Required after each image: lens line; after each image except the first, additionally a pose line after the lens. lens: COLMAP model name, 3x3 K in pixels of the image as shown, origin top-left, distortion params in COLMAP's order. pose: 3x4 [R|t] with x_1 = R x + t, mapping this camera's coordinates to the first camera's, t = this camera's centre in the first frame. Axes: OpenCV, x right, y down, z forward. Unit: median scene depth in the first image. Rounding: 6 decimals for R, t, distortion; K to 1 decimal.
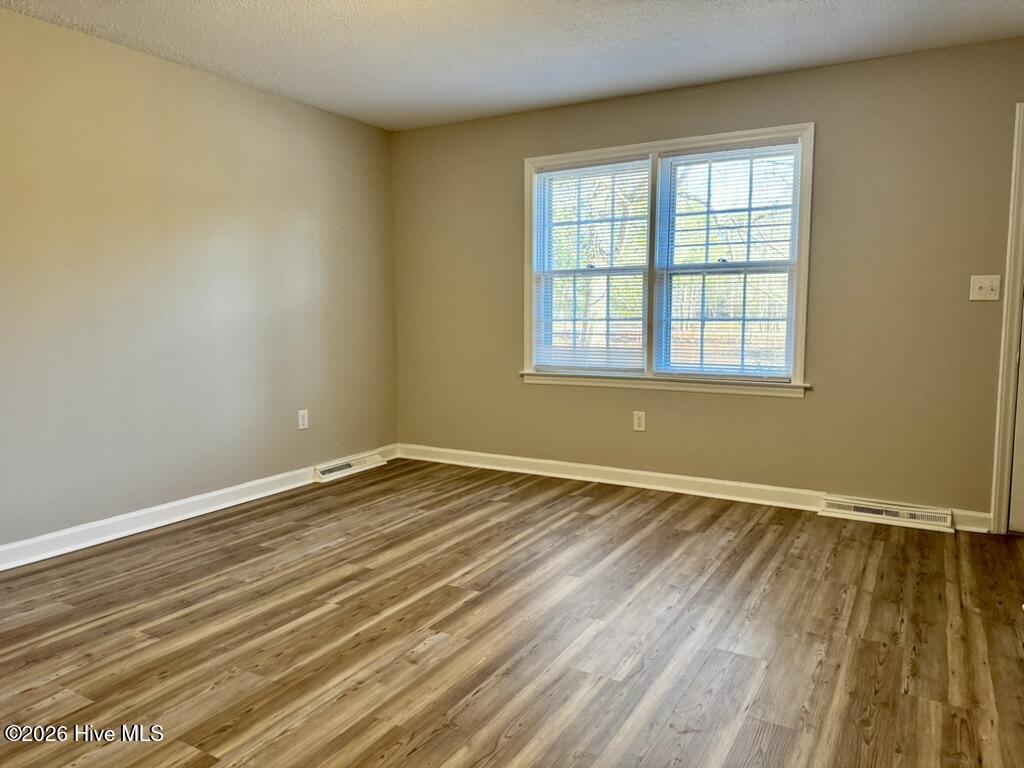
lens RADIAL K [[722.1, 0, 512.0], [0, 722.1, 384.0], [0, 0, 1]] dist [0.115049, -0.159459]
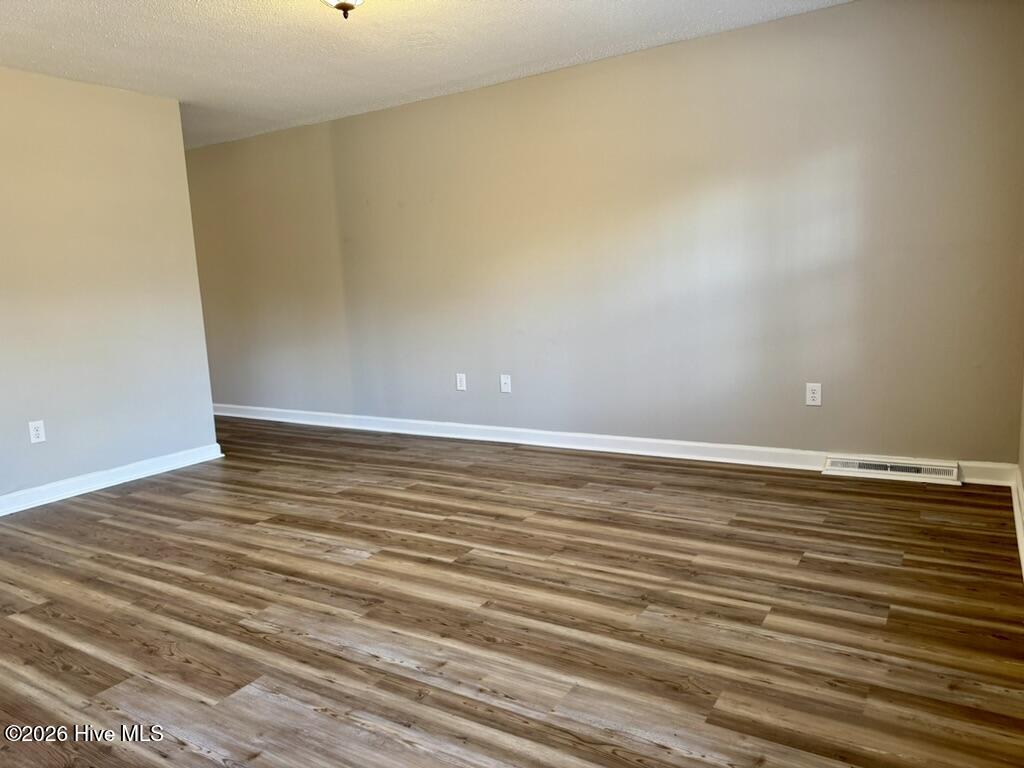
lens RADIAL K [[722.1, 0, 512.0], [0, 722.1, 384.0], [0, 0, 1]] dist [0.115049, -0.159459]
pose [[-0.038352, 0.146754, -0.988429, 0.680886], [-0.051294, 0.987564, 0.148616, -0.086044], [0.997947, 0.056400, -0.030347, 0.811290]]
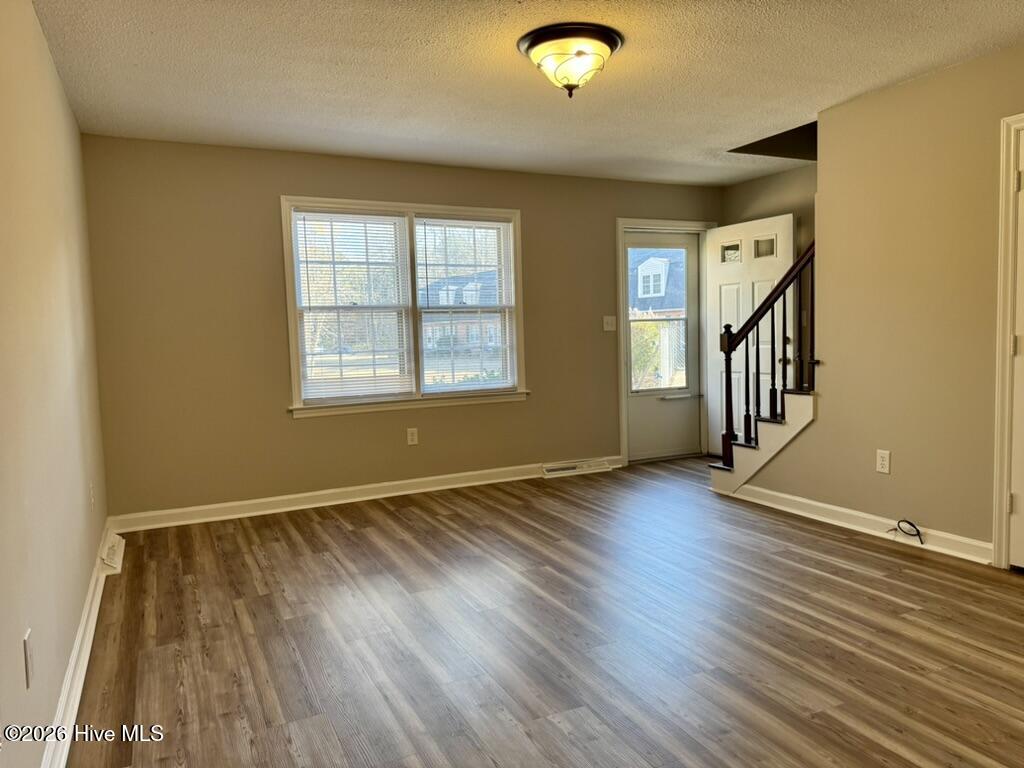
lens RADIAL K [[722.1, 0, 512.0], [0, 722.1, 384.0], [0, 0, 1]] dist [0.115049, -0.159459]
pose [[0.557379, -0.074001, 0.826953, -0.803831], [0.110281, 0.993793, 0.014600, -0.037684], [-0.822901, 0.083059, 0.562081, 0.235532]]
